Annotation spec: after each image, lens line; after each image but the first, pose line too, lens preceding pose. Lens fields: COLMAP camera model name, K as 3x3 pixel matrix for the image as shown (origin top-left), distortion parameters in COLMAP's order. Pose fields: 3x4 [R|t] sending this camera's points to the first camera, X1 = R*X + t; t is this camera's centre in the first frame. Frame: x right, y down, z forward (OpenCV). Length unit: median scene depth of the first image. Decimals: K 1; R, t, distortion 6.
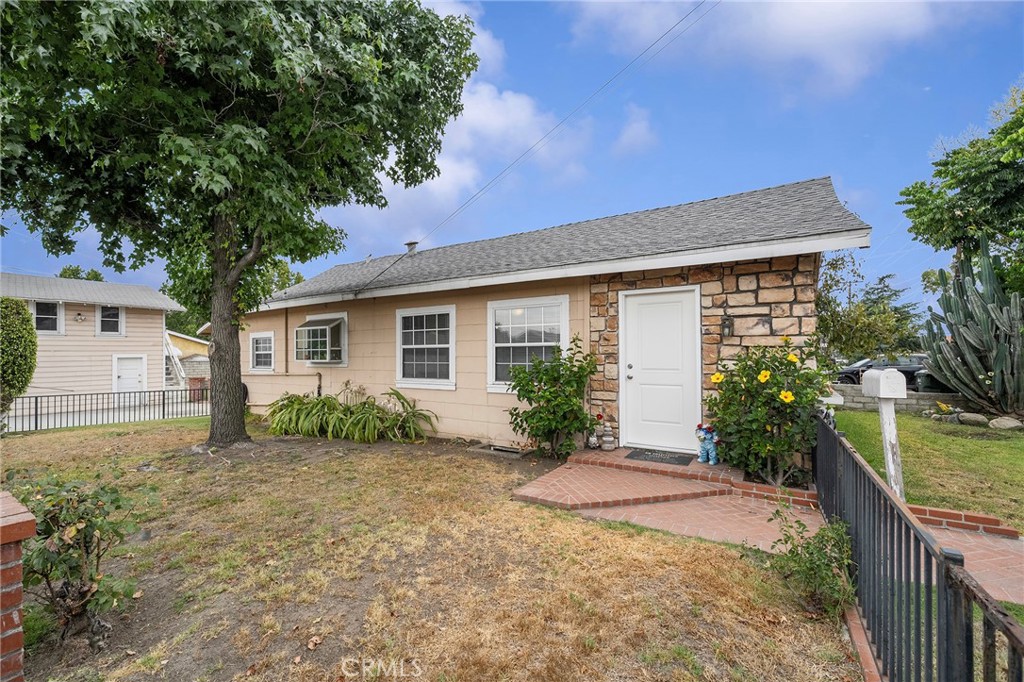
lens RADIAL K [[460.3, 0, 512.0], [0, 460.3, 341.0], [0, 0, 1]] dist [-0.003198, -0.000350]
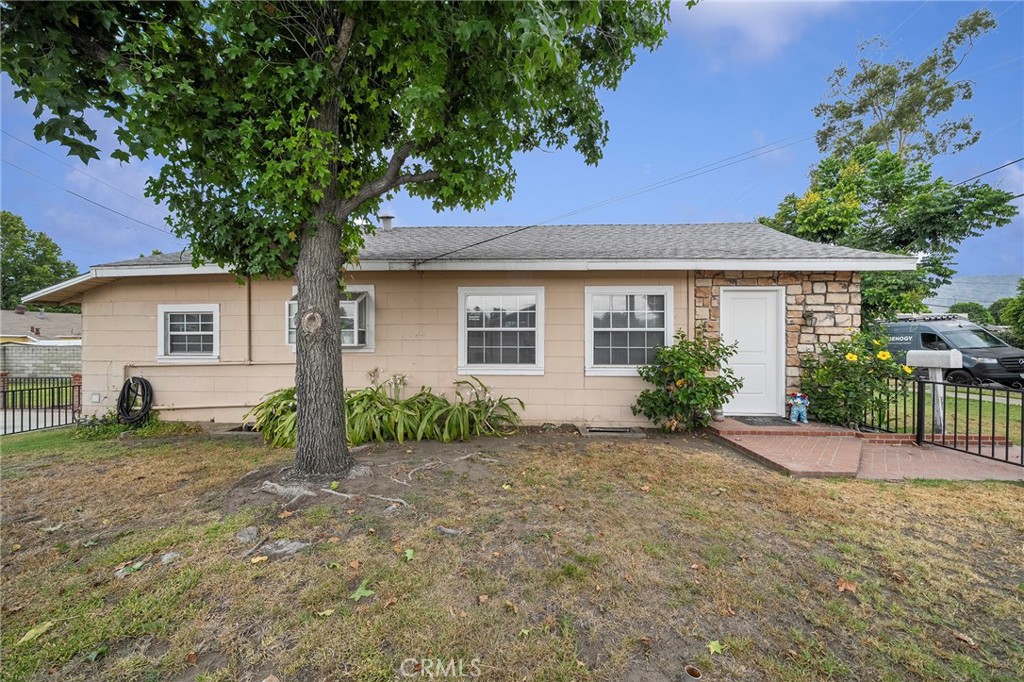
lens RADIAL K [[365.8, 0, 507.1], [0, 365.8, 344.2], [0, 0, 1]] dist [-0.001076, 0.000007]
pose [[0.854136, 0.000212, 0.520050, -0.695747], [-0.022334, 0.999092, 0.036274, 0.018532], [-0.519570, -0.042597, 0.853365, 0.452504]]
